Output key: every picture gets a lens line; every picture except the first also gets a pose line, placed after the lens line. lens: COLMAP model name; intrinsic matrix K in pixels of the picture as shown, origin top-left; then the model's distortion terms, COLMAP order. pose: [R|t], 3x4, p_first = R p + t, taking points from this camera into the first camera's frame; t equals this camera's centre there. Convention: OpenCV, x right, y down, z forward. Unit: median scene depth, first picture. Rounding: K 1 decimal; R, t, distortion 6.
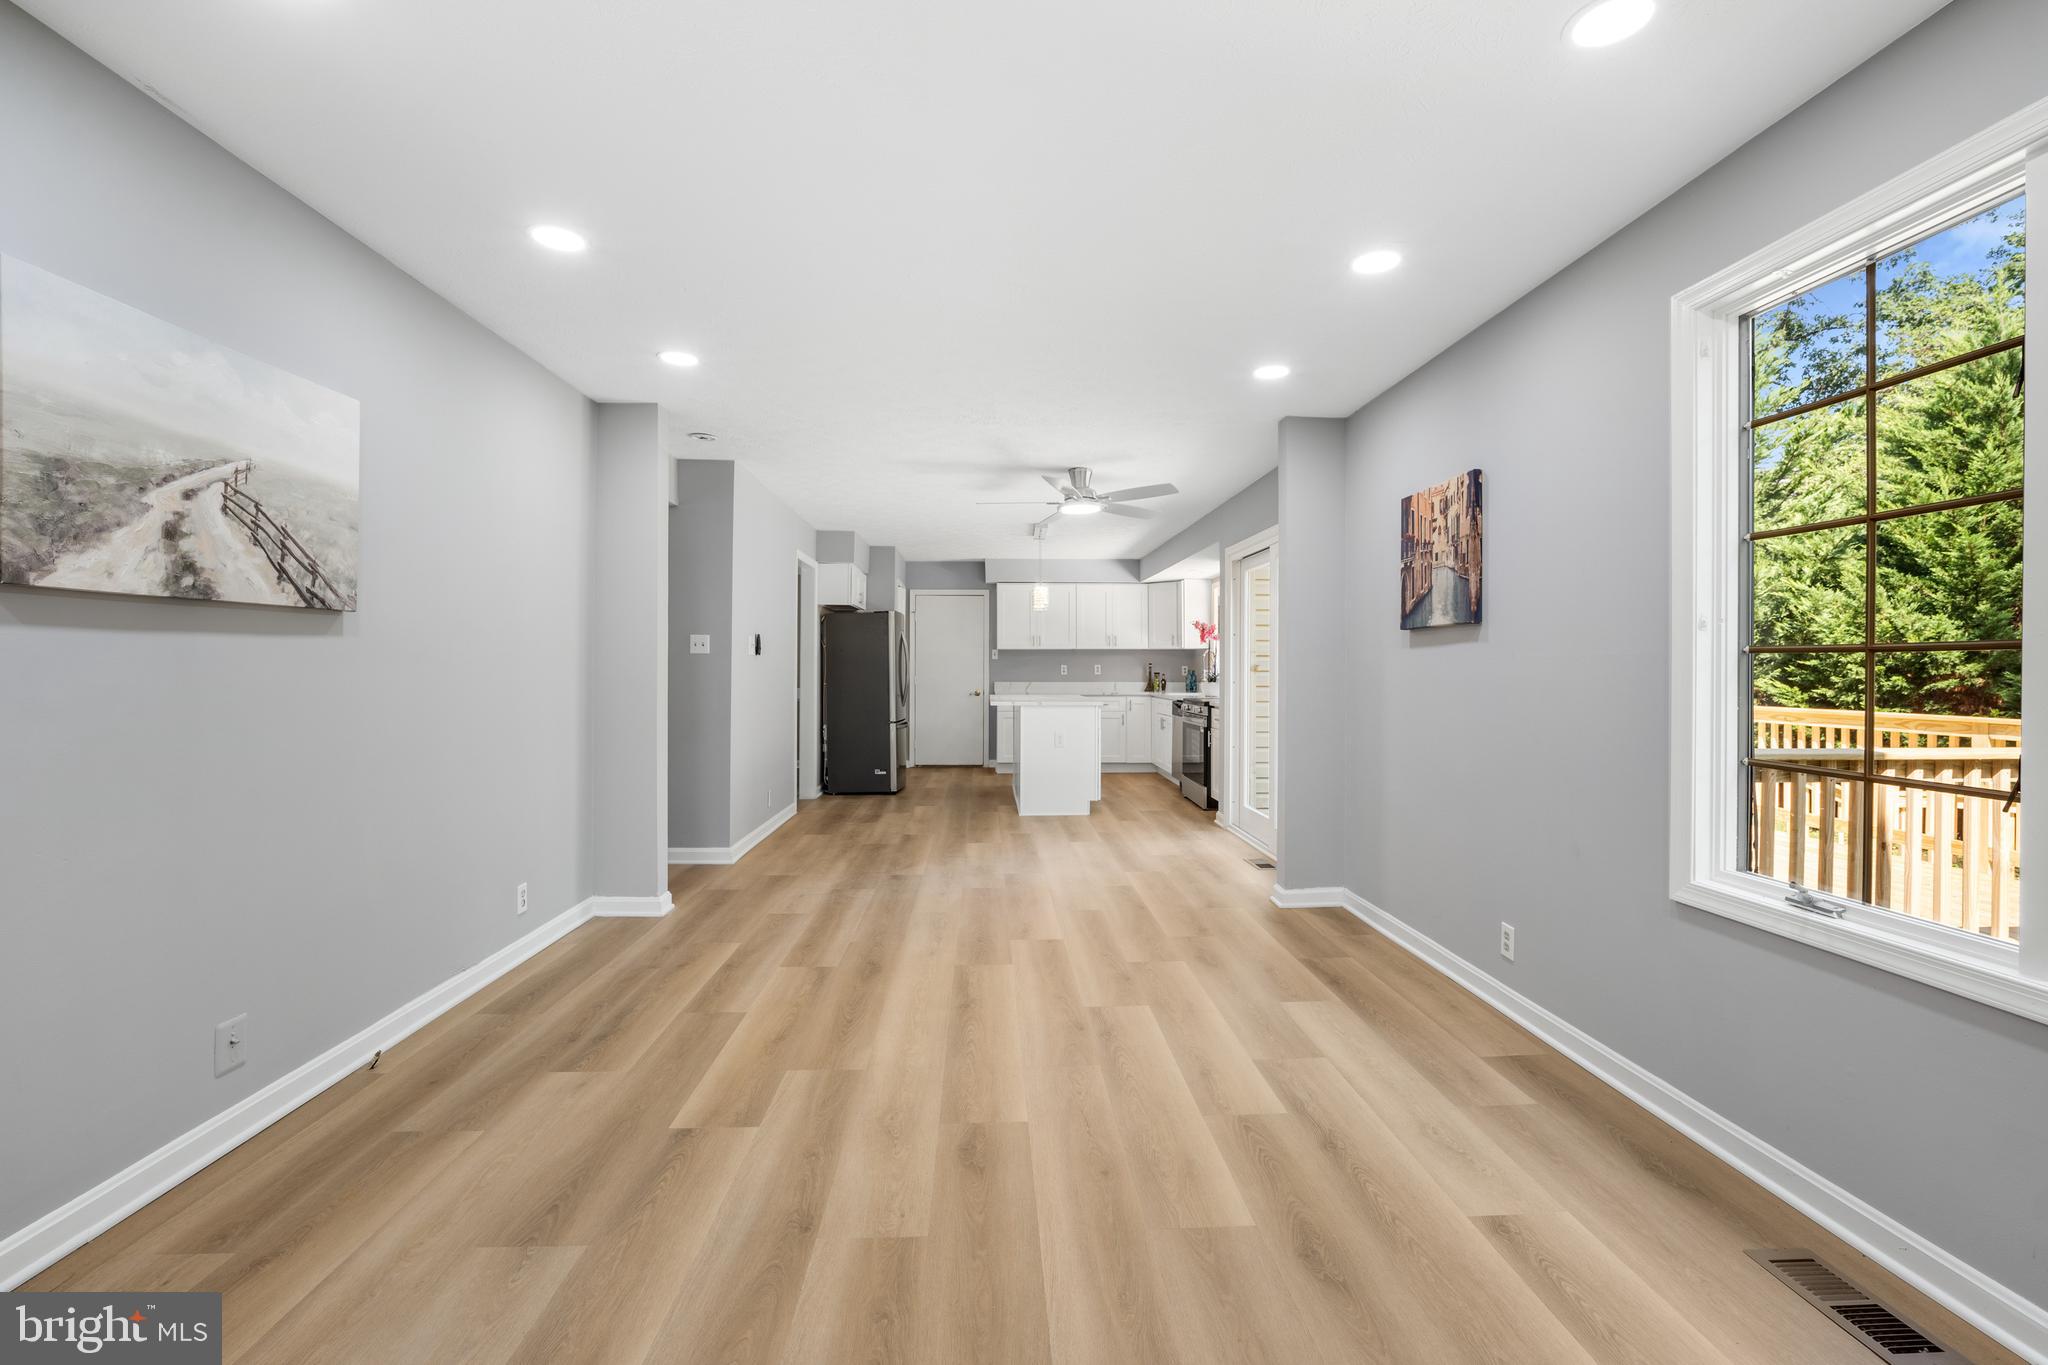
lens RADIAL K [[877.7, 0, 1037.6], [0, 877.7, 668.6], [0, 0, 1]] dist [-0.033888, 0.011301]
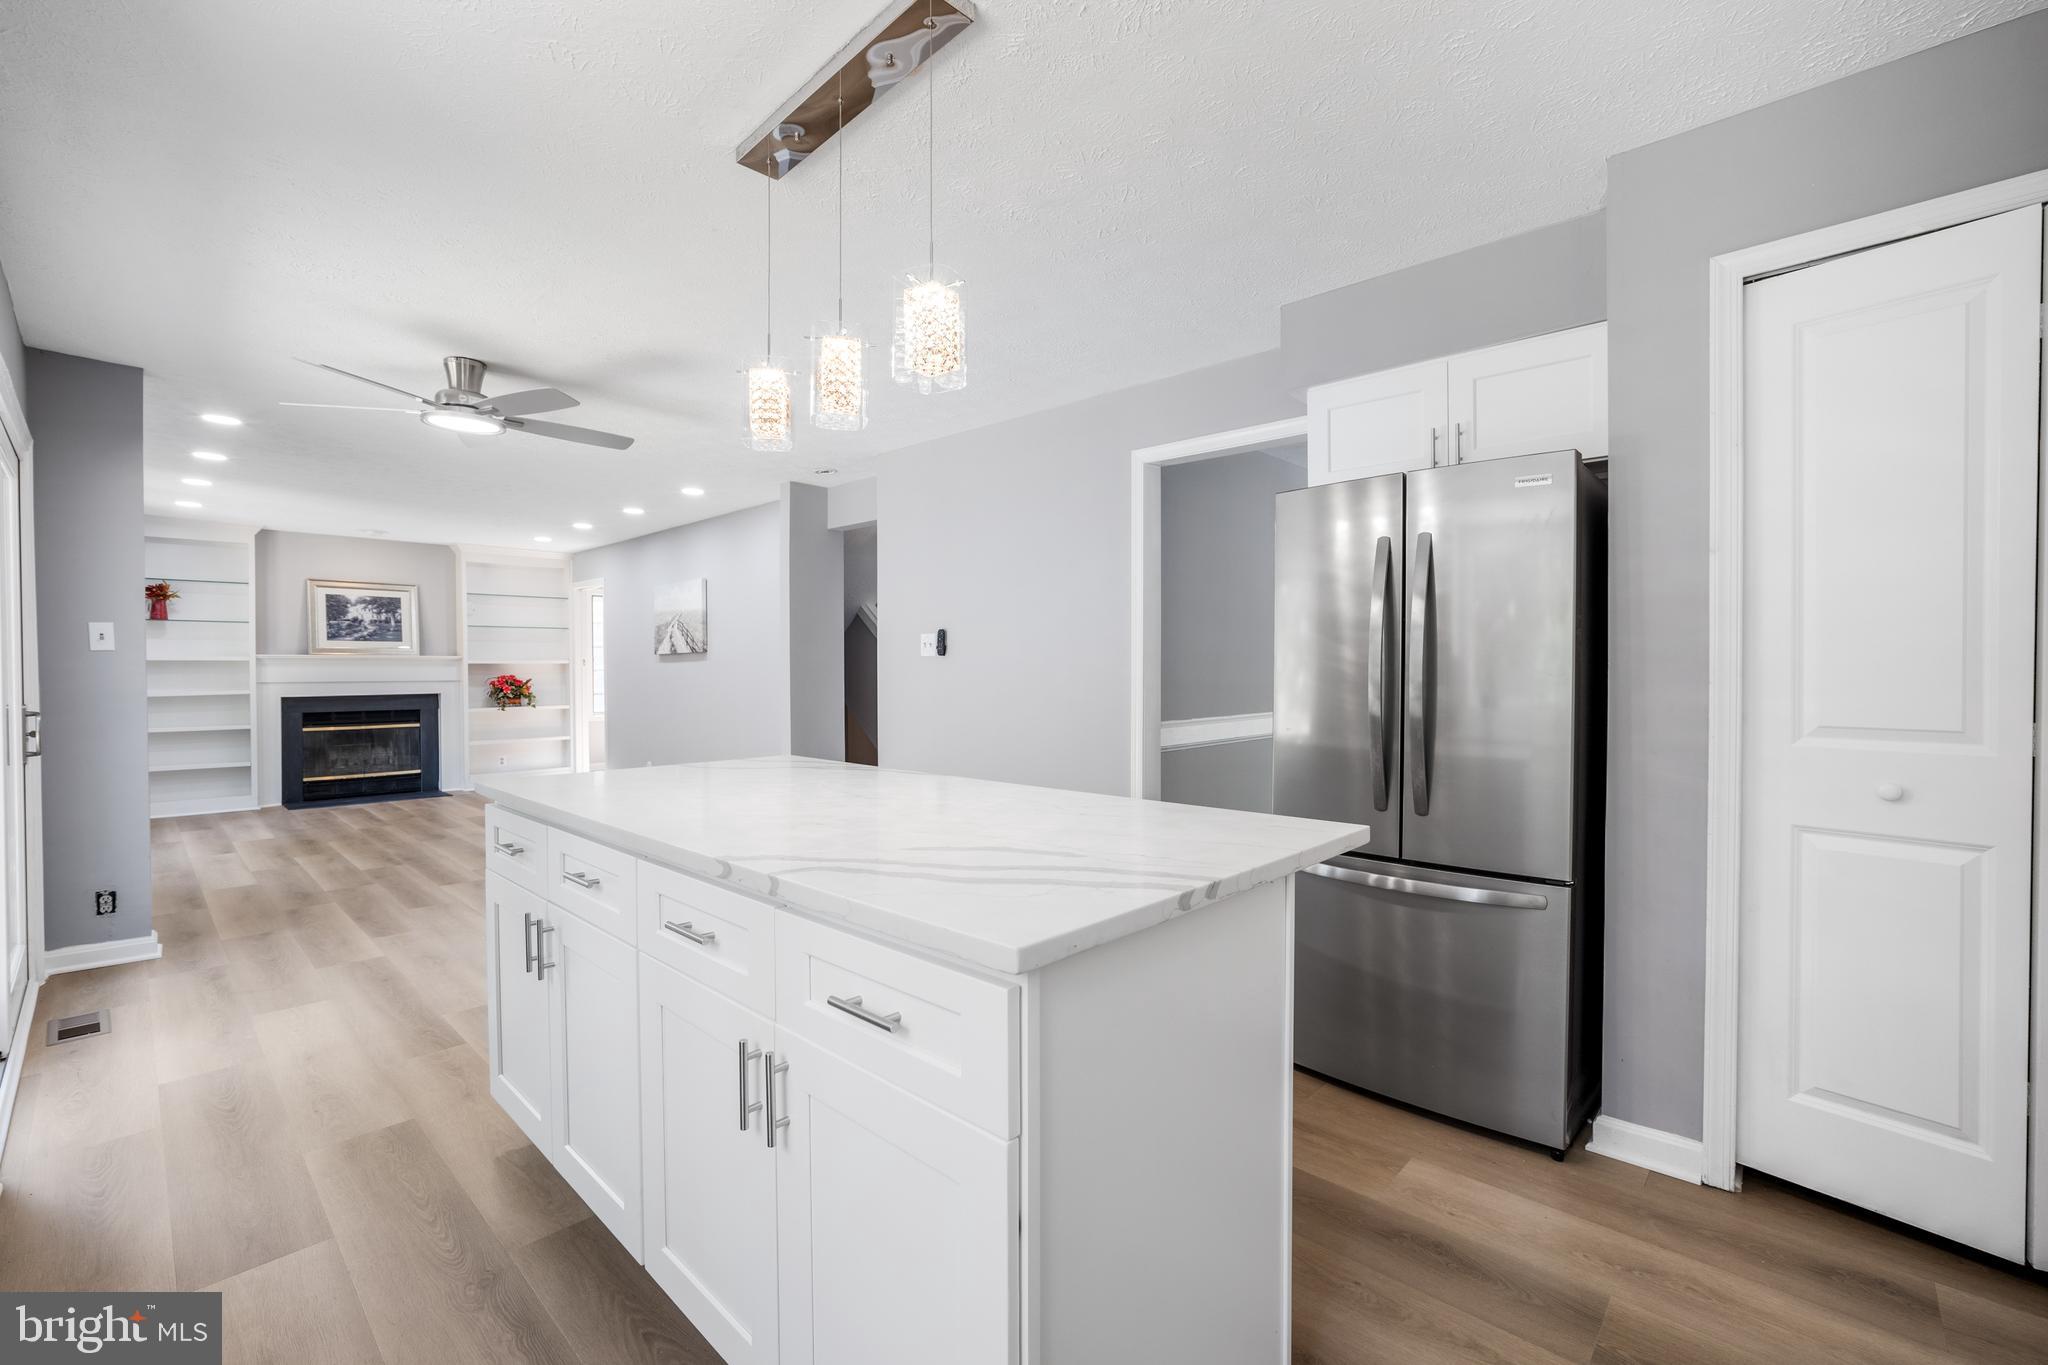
lens RADIAL K [[877.7, 0, 1032.8], [0, 877.7, 683.8], [0, 0, 1]] dist [-0.033888, 0.011301]
pose [[-0.725935, 0.010085, -0.687689, 0.282049], [0.000306, 0.999897, 0.014340, -0.001114], [0.687763, 0.010200, -0.725864, 2.685504]]
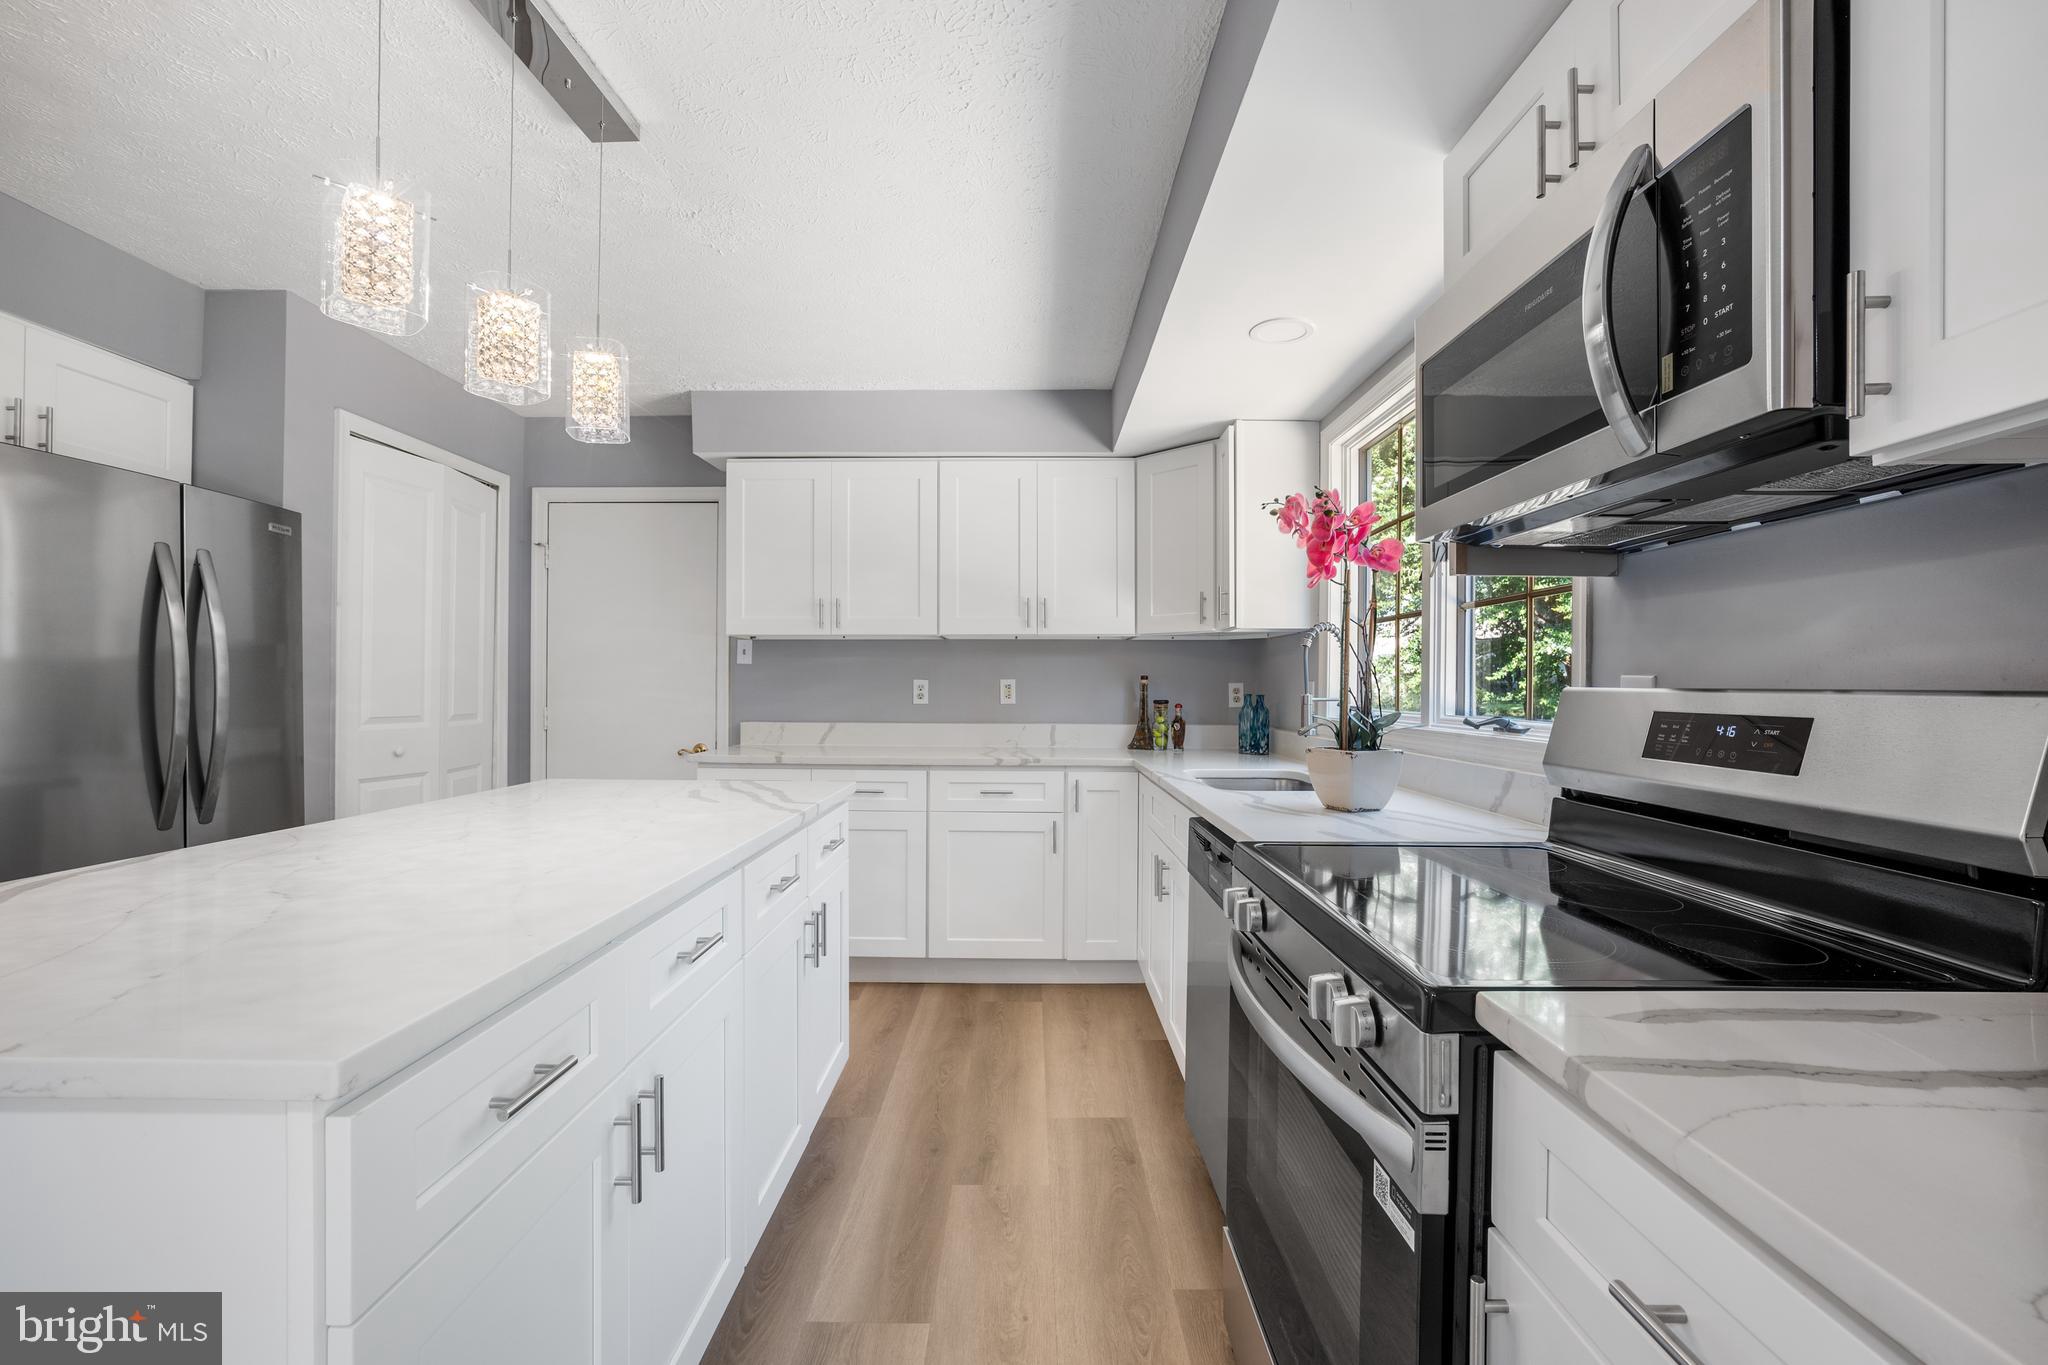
lens RADIAL K [[877.7, 0, 1026.0], [0, 877.7, 680.4], [0, 0, 1]] dist [-0.033888, 0.011301]
pose [[0.998141, 0.004316, -0.060797, 0.294225], [-0.004909, 0.999942, -0.009609, -0.000728], [0.060752, 0.009889, 0.998104, 1.803875]]
